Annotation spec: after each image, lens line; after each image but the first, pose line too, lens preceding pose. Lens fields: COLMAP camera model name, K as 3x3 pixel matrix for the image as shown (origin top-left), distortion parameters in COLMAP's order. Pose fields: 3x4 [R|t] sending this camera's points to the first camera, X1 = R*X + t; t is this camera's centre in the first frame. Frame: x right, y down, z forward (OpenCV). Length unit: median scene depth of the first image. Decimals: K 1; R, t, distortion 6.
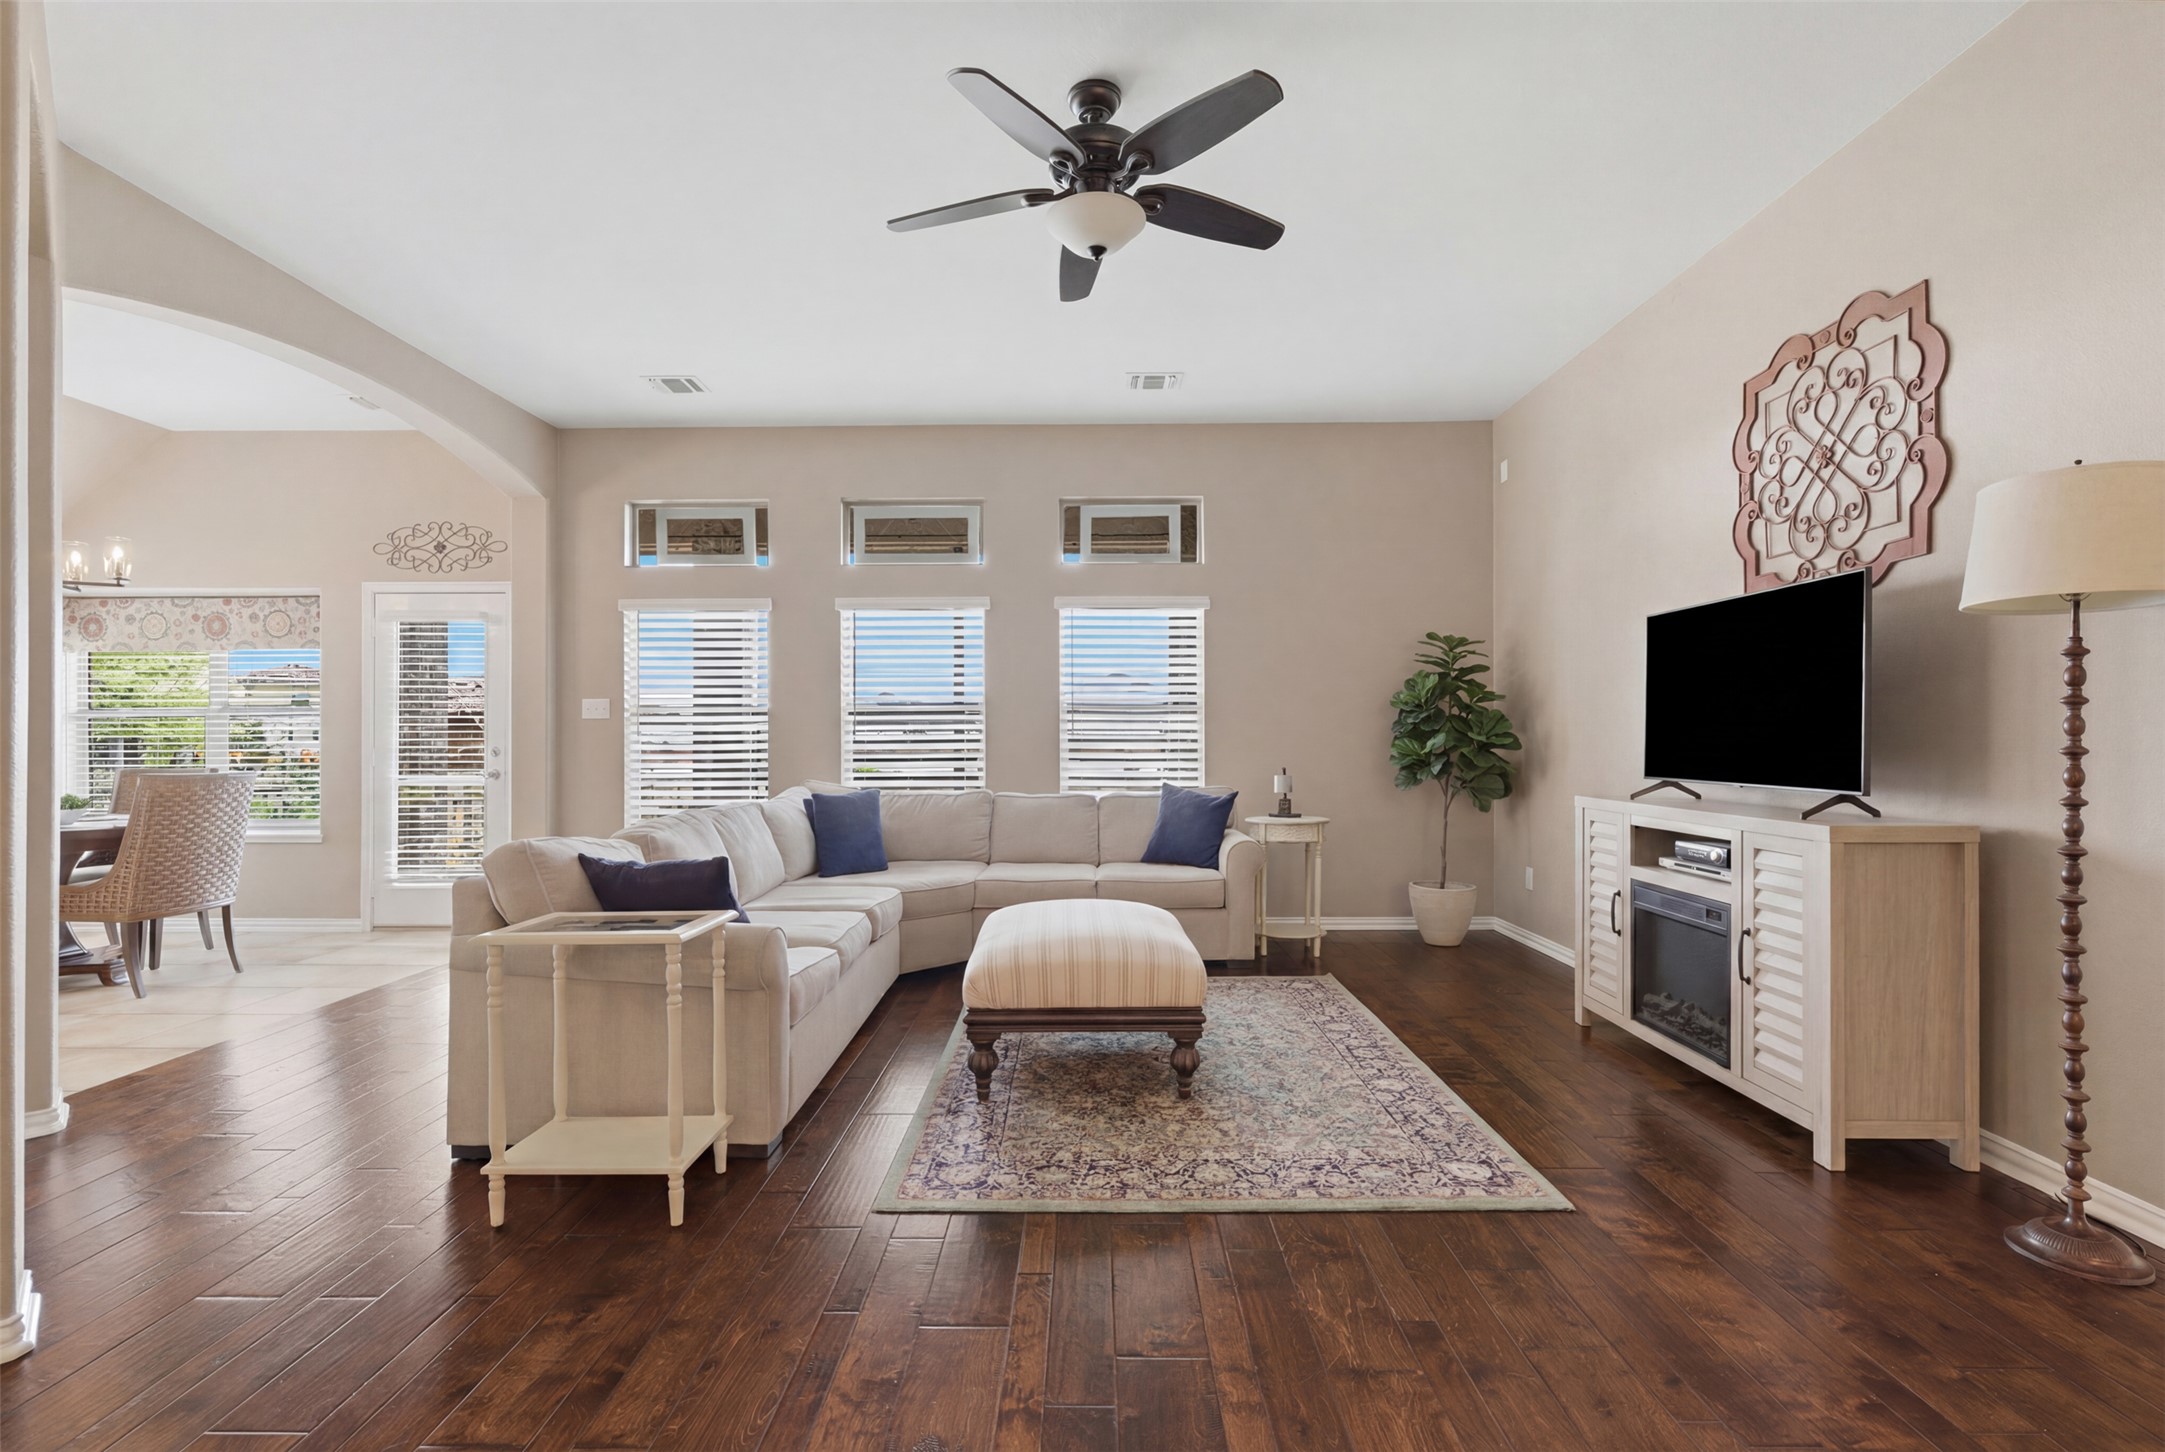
lens RADIAL K [[990.5, 0, 1082.0], [0, 990.5, 734.4], [0, 0, 1]] dist [-0.004066, 0.000412]
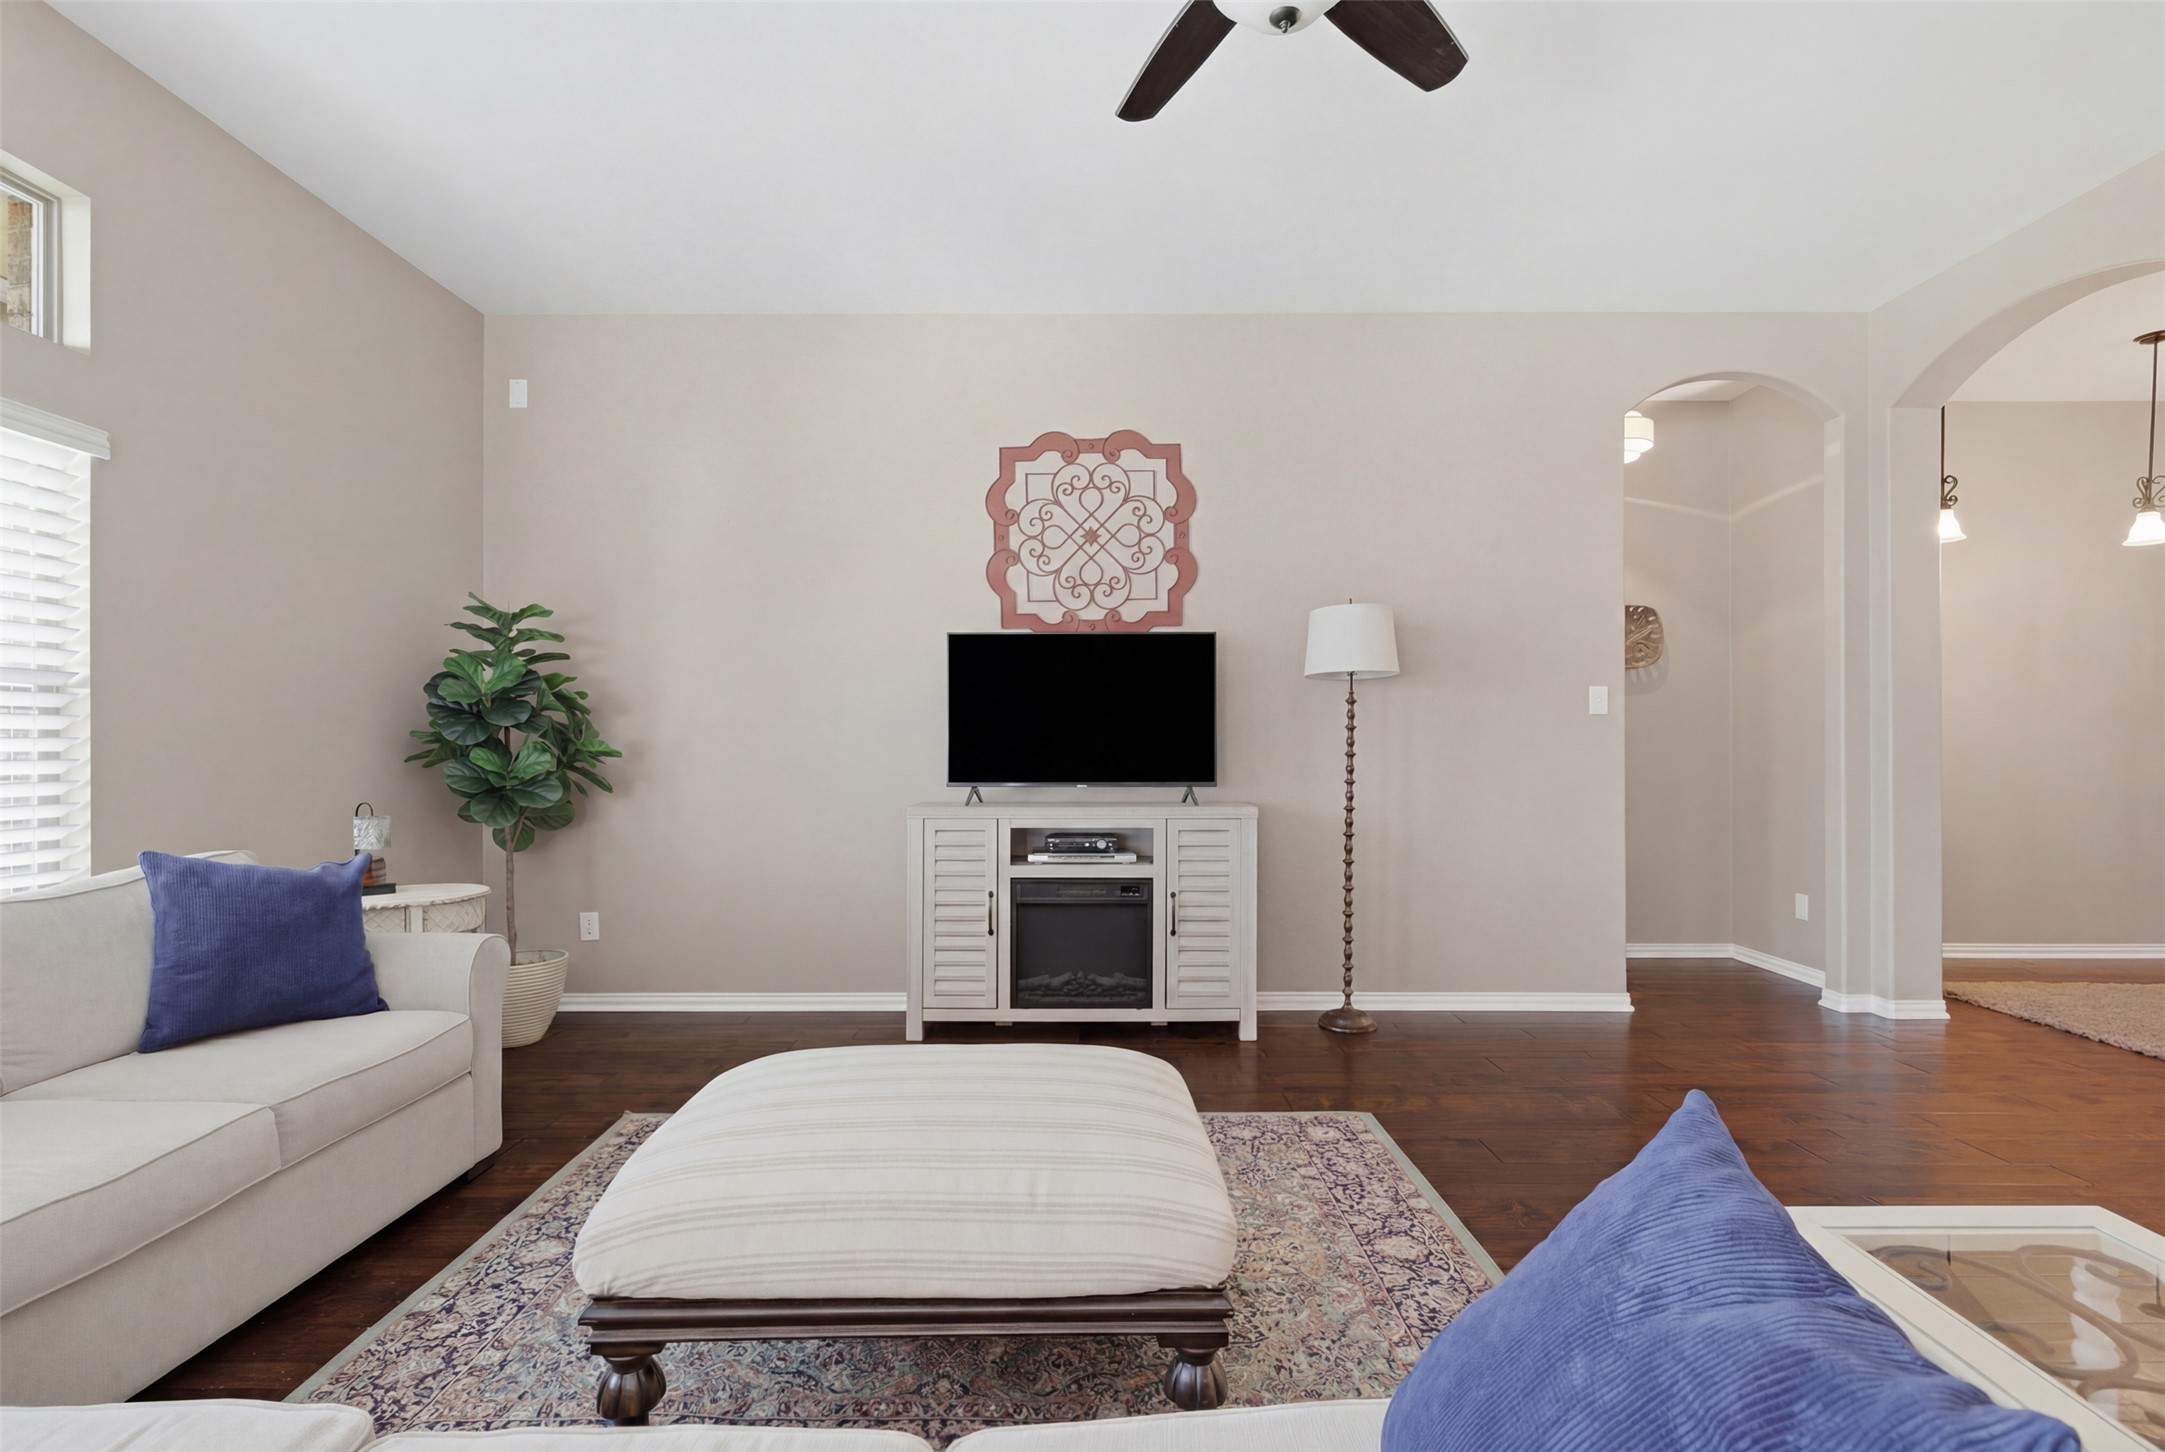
lens RADIAL K [[990.5, 0, 1084.6], [0, 990.5, 742.9], [0, 0, 1]] dist [-0.004066, 0.000412]
pose [[-0.001582, 0.009291, 0.999956, -0.587449], [-0.002495, 0.999954, -0.009295, 0.010036], [-0.999996, -0.002510, -0.001559, 1.026726]]
